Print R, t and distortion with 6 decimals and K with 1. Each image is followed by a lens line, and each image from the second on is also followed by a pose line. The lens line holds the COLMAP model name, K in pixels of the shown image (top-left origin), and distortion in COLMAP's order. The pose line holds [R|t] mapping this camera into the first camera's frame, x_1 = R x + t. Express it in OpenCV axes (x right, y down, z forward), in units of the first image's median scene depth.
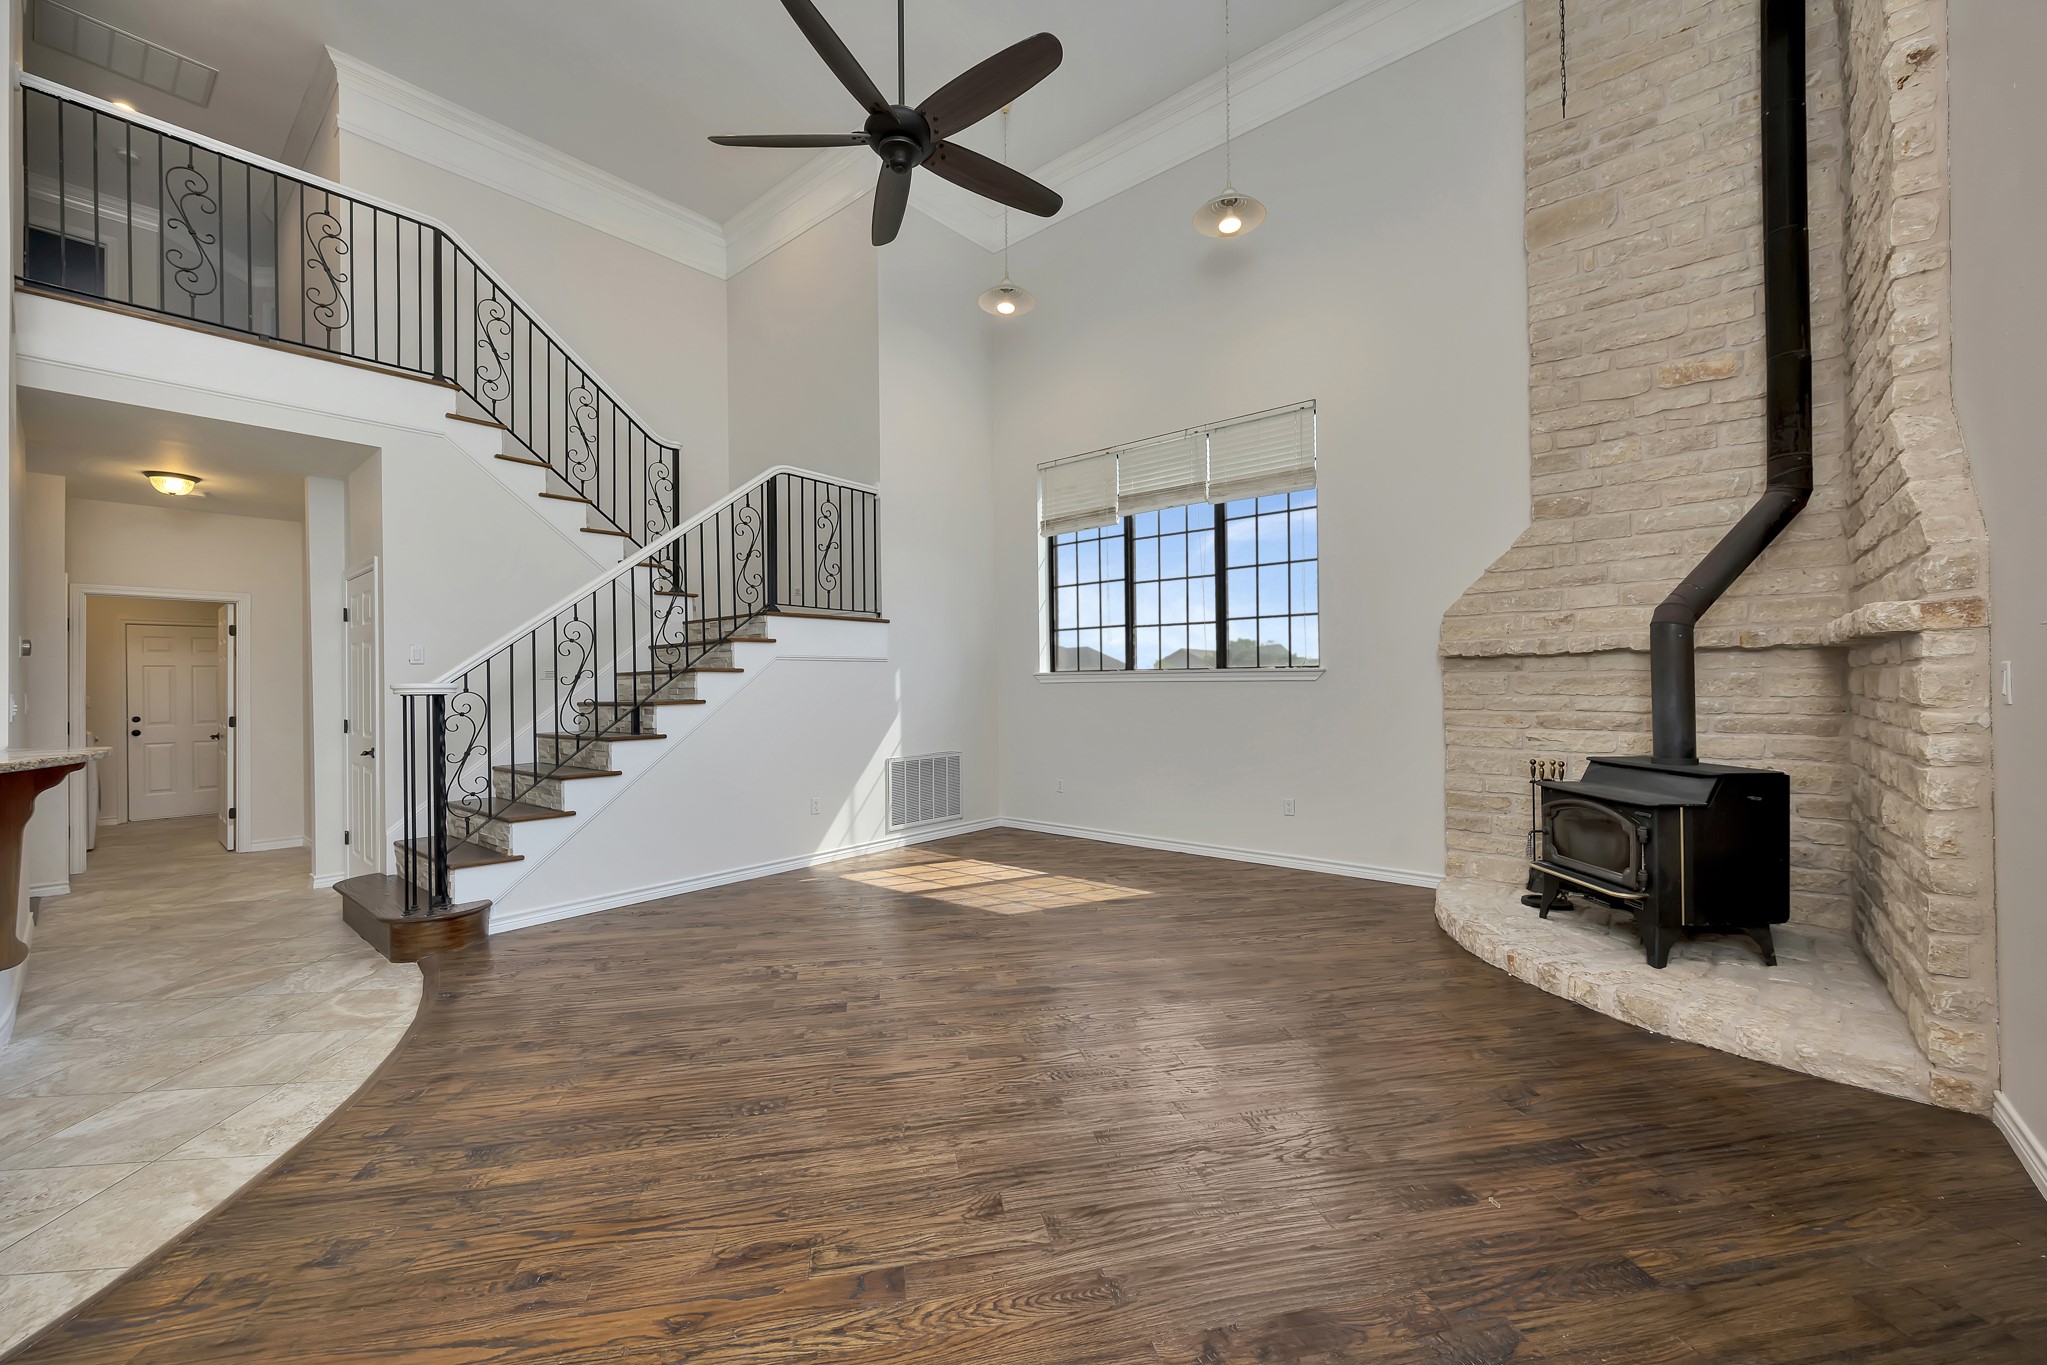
lens RADIAL K [[805.0, 0, 1031.8], [0, 805.0, 672.7], [0, 0, 1]] dist [-0.001371, -0.000227]
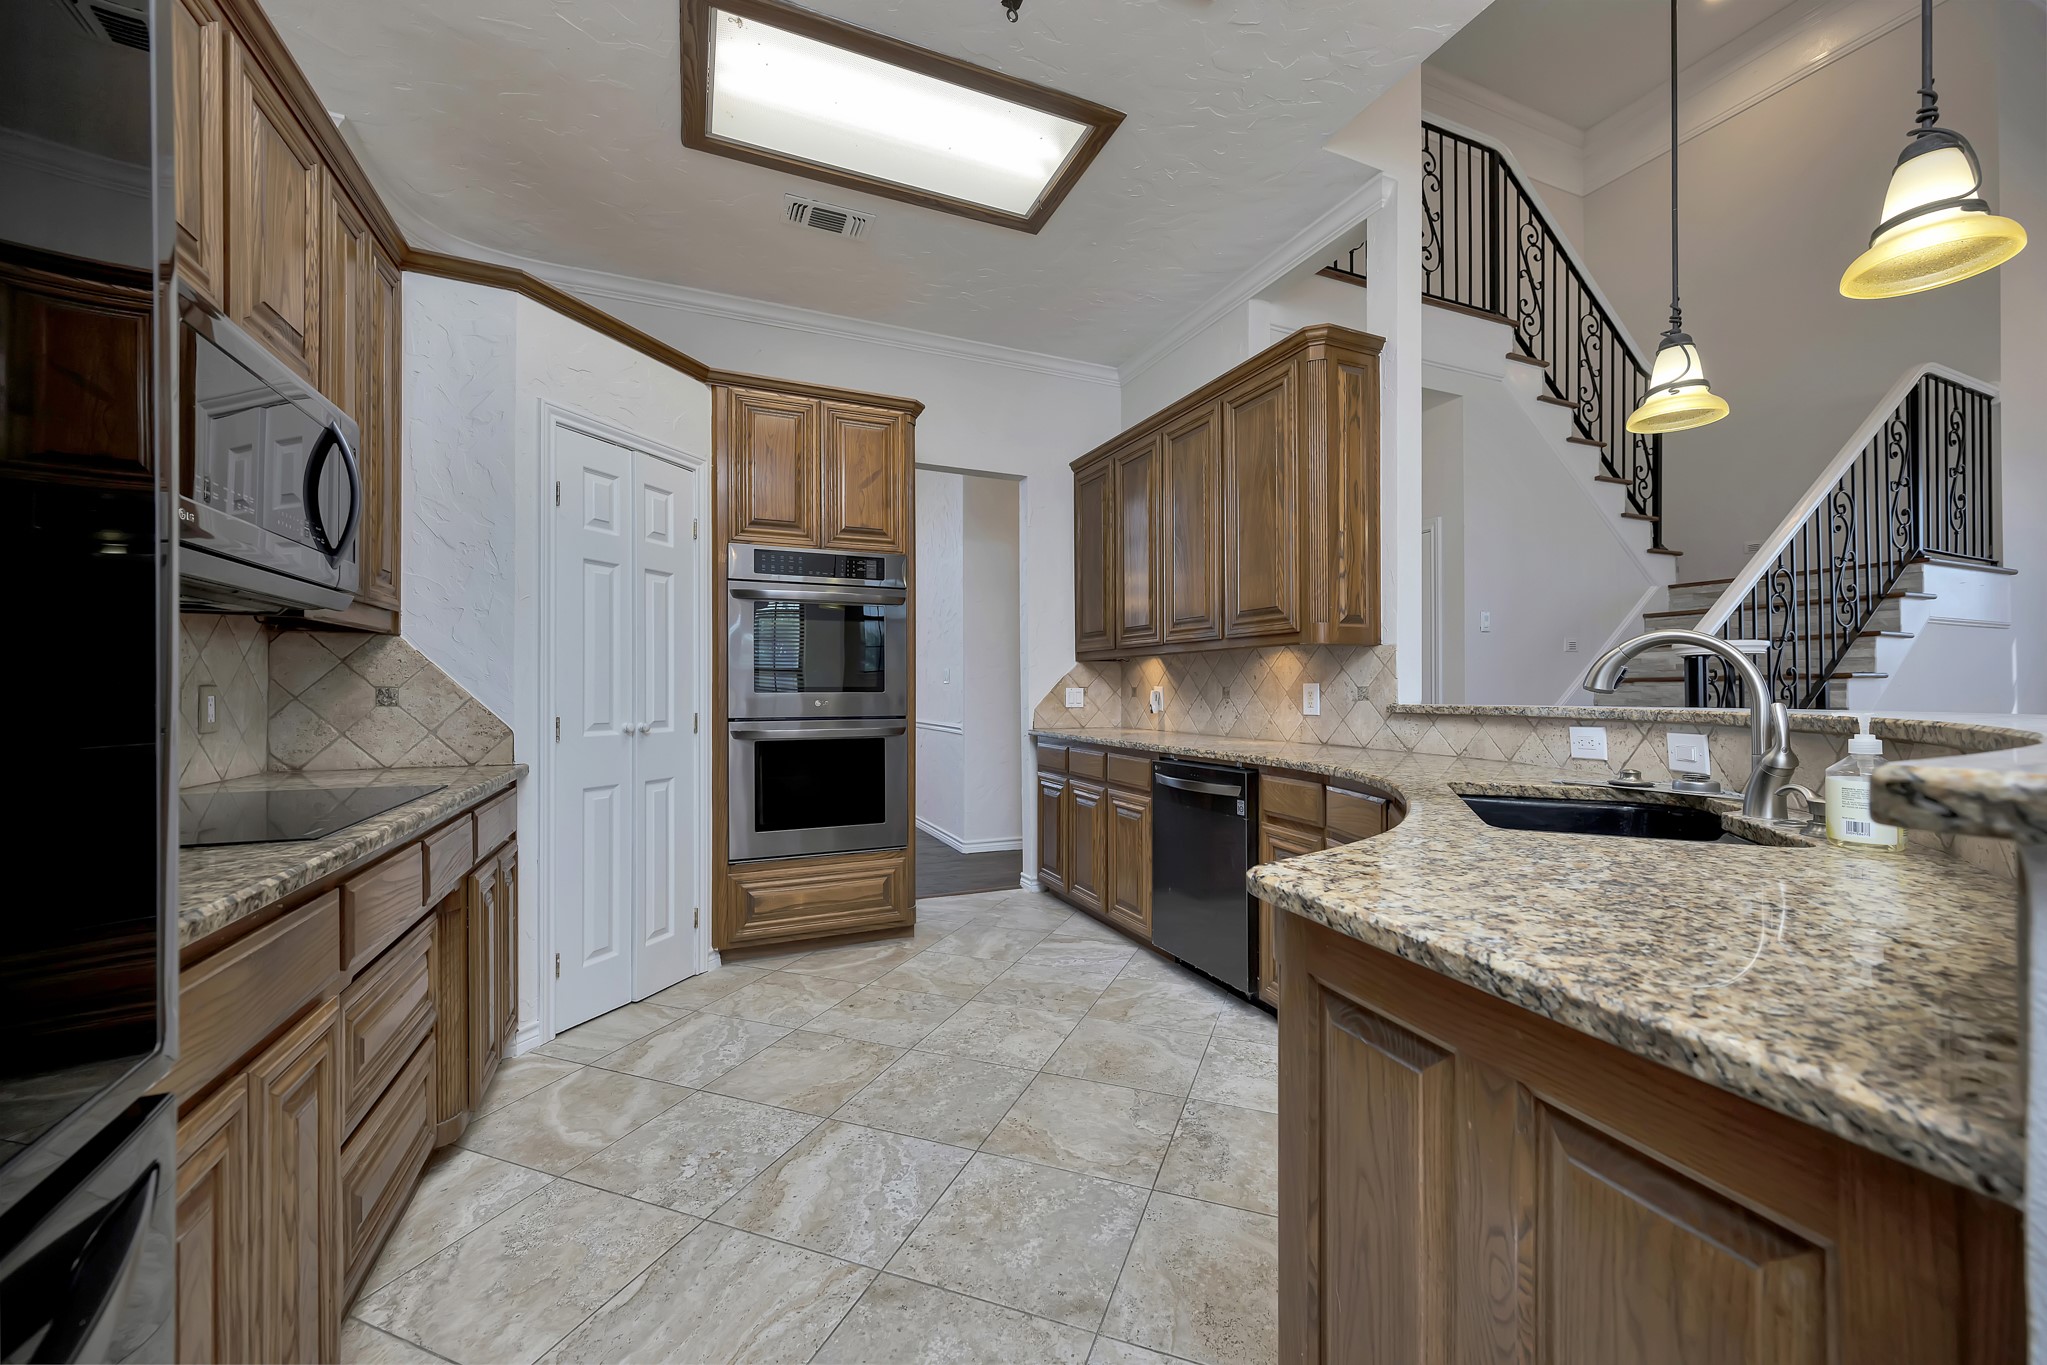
lens RADIAL K [[805.0, 0, 1031.8], [0, 805.0, 672.7], [0, 0, 1]] dist [-0.001371, -0.000227]
pose [[0.898604, 0.001485, -0.438758, -0.923527], [-0.003882, 0.999982, -0.004565, 0.045688], [0.438743, 0.005805, 0.898594, -0.036933]]
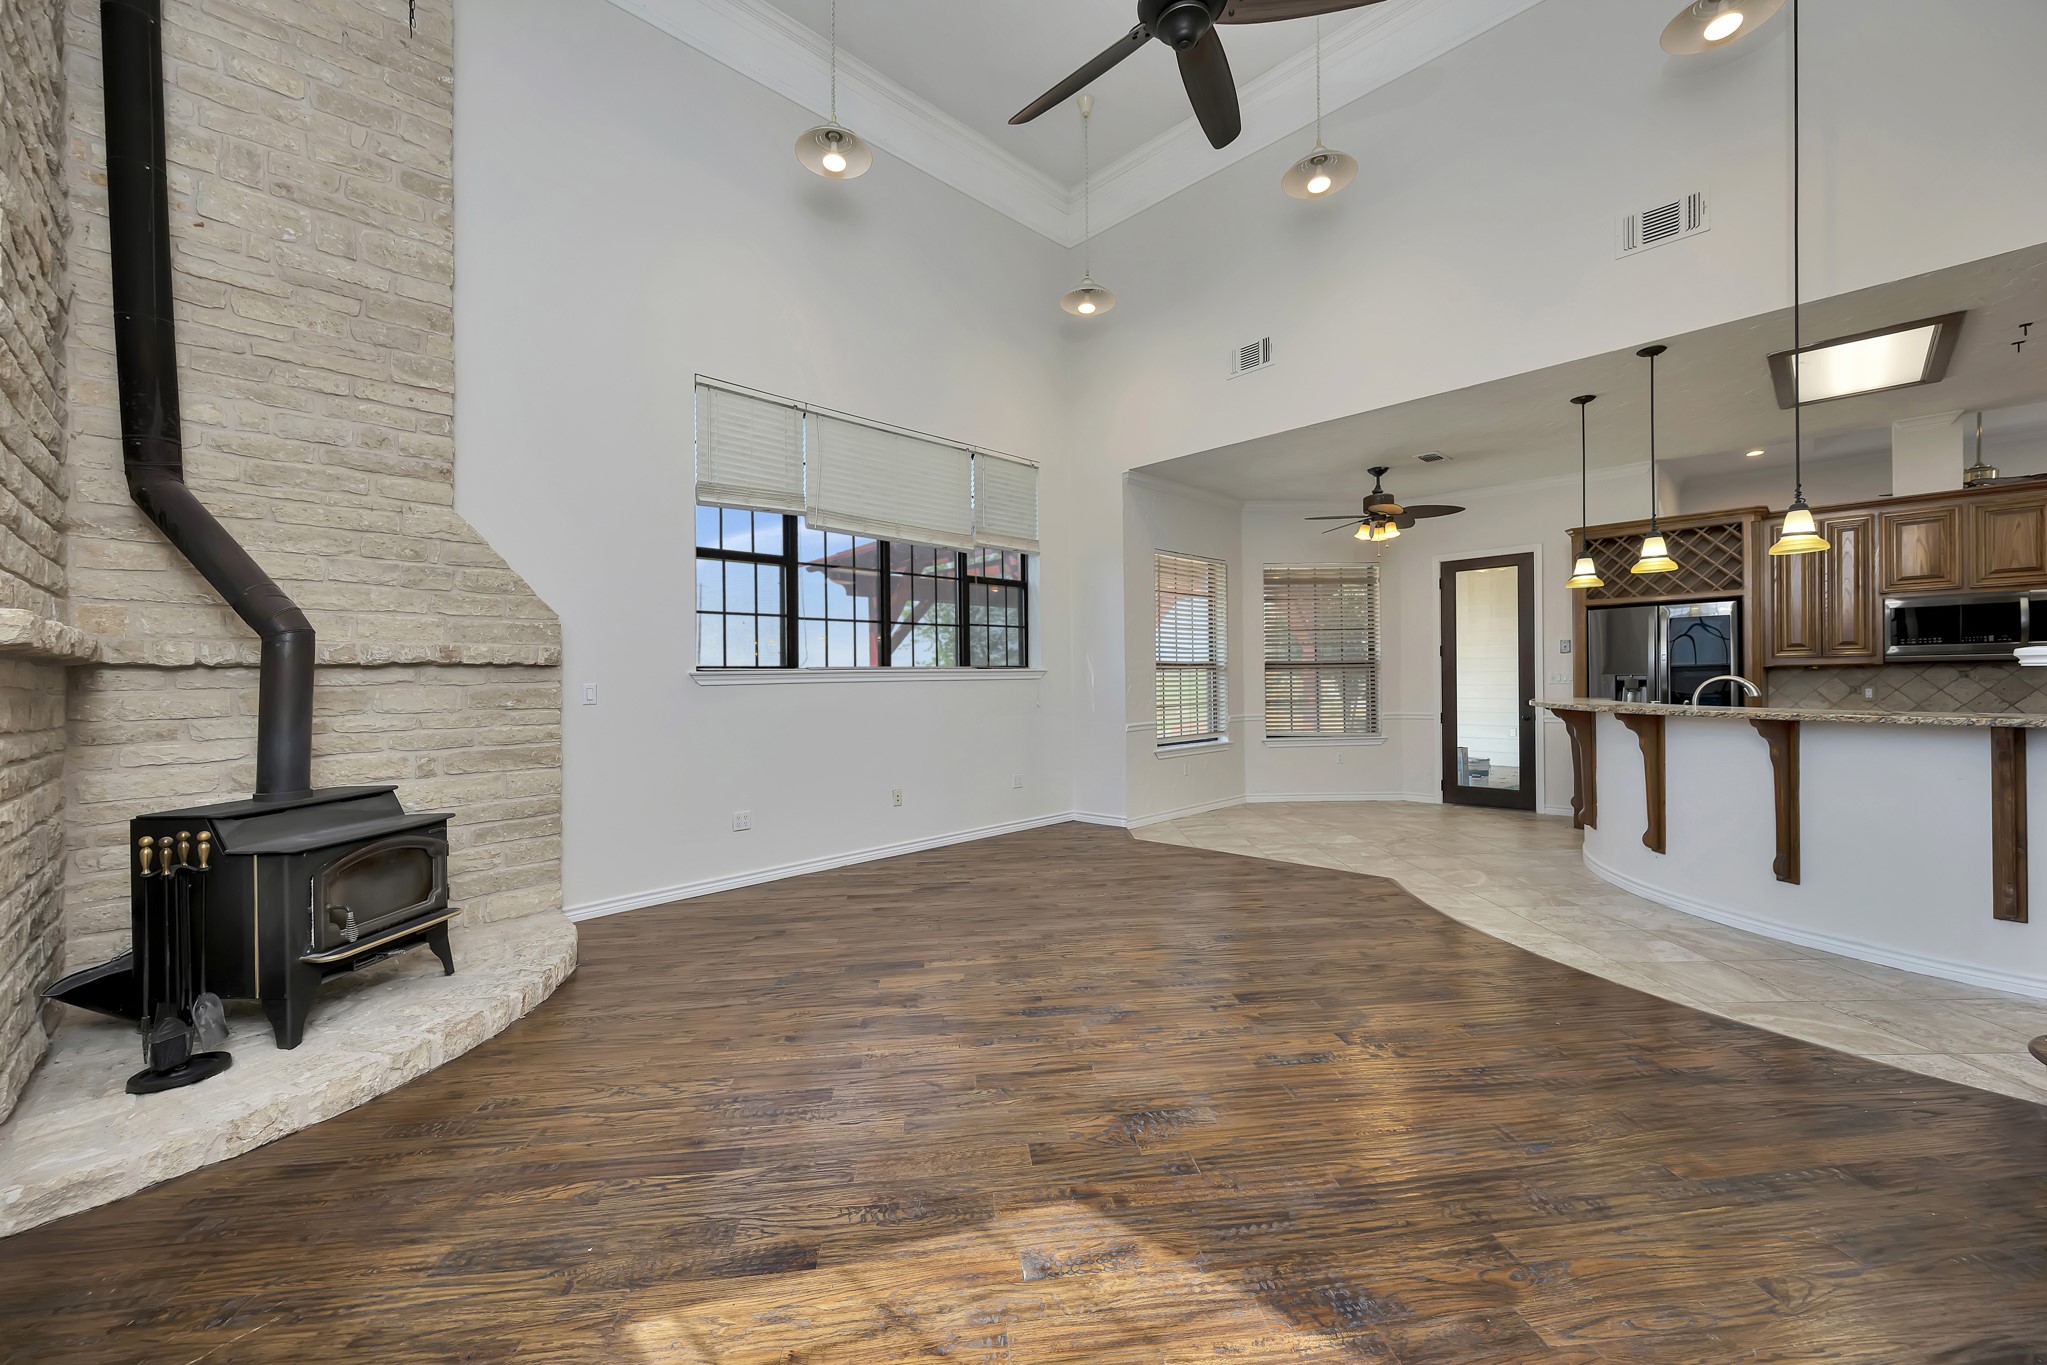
lens RADIAL K [[811.4, 0, 1050.1], [0, 811.4, 682.5], [0, 0, 1]] dist [0.001403, 0.000189]
pose [[-0.998046, 0.030852, 0.054335, -0.048463], [0.030135, 0.999448, -0.013968, 0.023632], [-0.054736, -0.012304, -0.998425, 1.468830]]
